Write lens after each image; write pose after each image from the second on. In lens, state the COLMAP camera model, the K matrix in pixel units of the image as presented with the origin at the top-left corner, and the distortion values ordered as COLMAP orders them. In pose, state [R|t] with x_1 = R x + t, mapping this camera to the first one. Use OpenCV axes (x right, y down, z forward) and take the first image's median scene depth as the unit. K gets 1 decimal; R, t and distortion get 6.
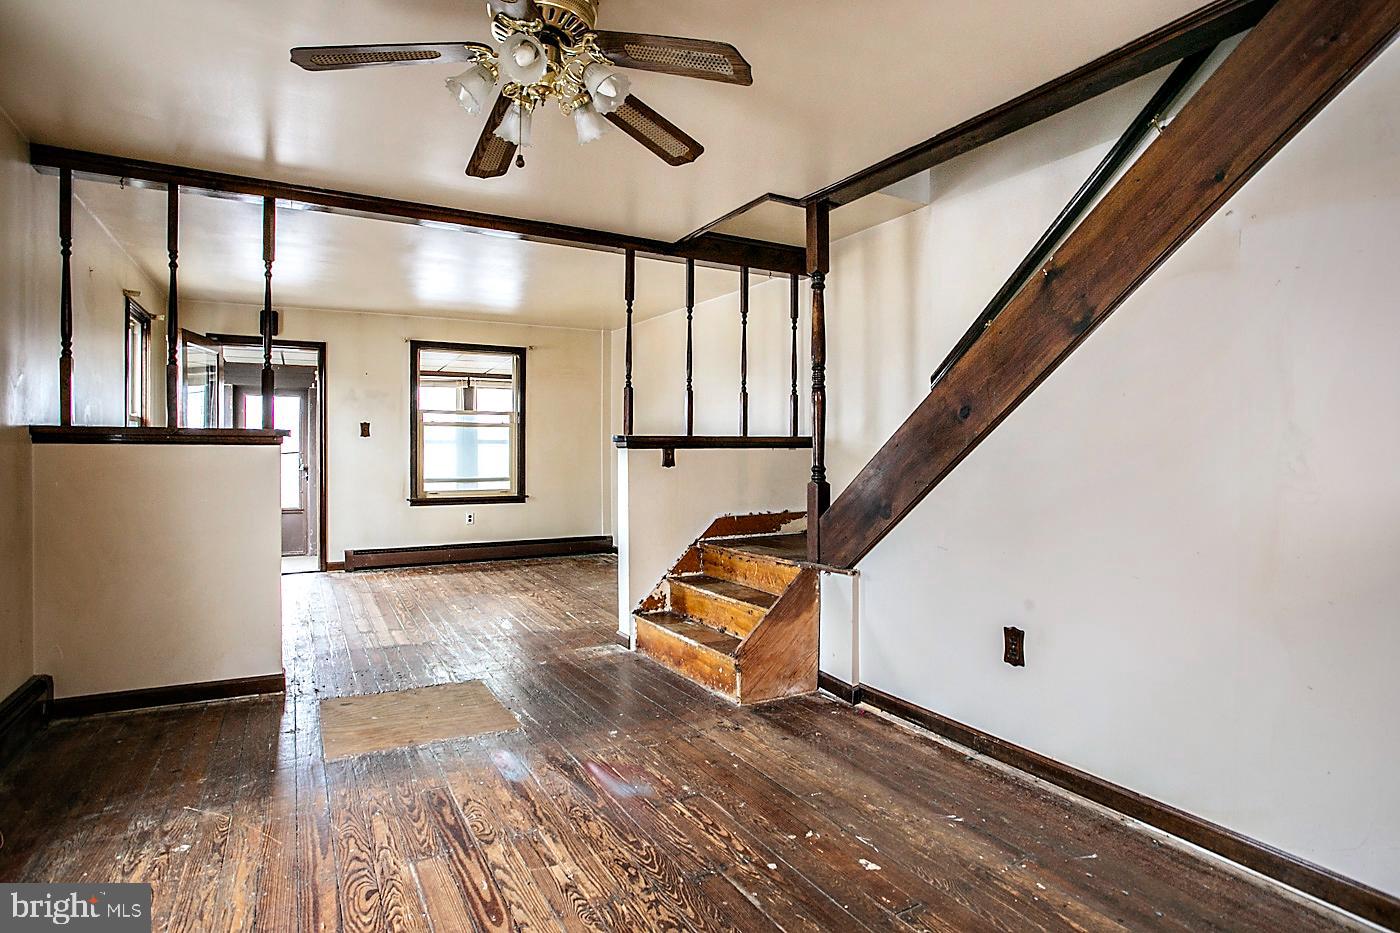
lens RADIAL K [[714.0, 0, 673.8], [0, 714.0, 472.3], [0, 0, 1]] dist [-0.066344, 0.032009]
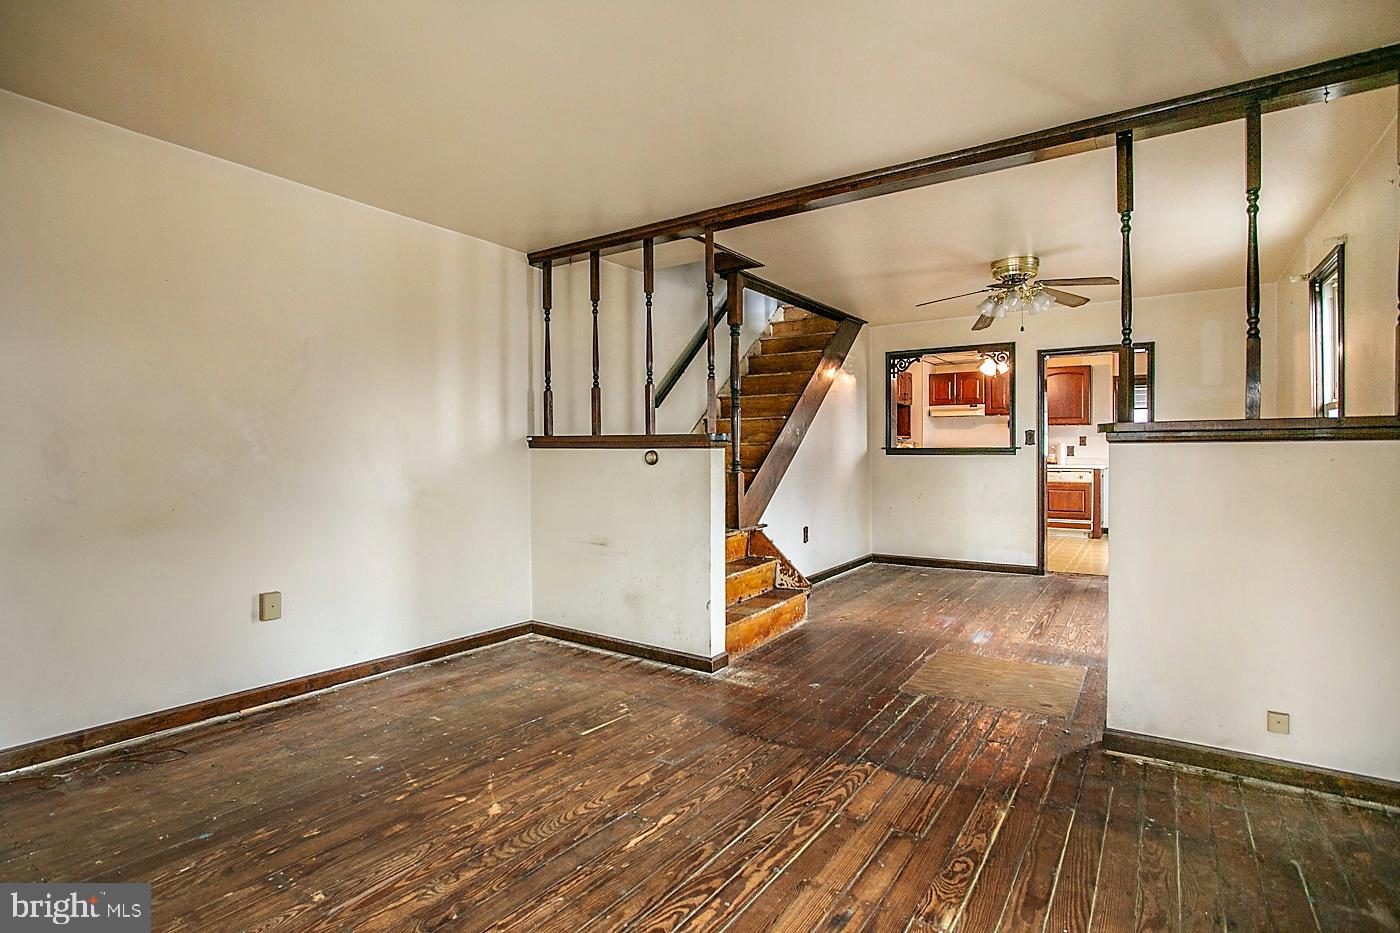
lens RADIAL K [[714.7, 0, 674.6], [0, 714.7, 461.5], [0, 0, 1]] dist [-0.067220, 0.035120]
pose [[-0.448580, -0.011551, 0.893668, -0.997599], [0.032121, 0.999062, 0.029037, -0.053320], [-0.893165, 0.041731, -0.447788, 1.702399]]
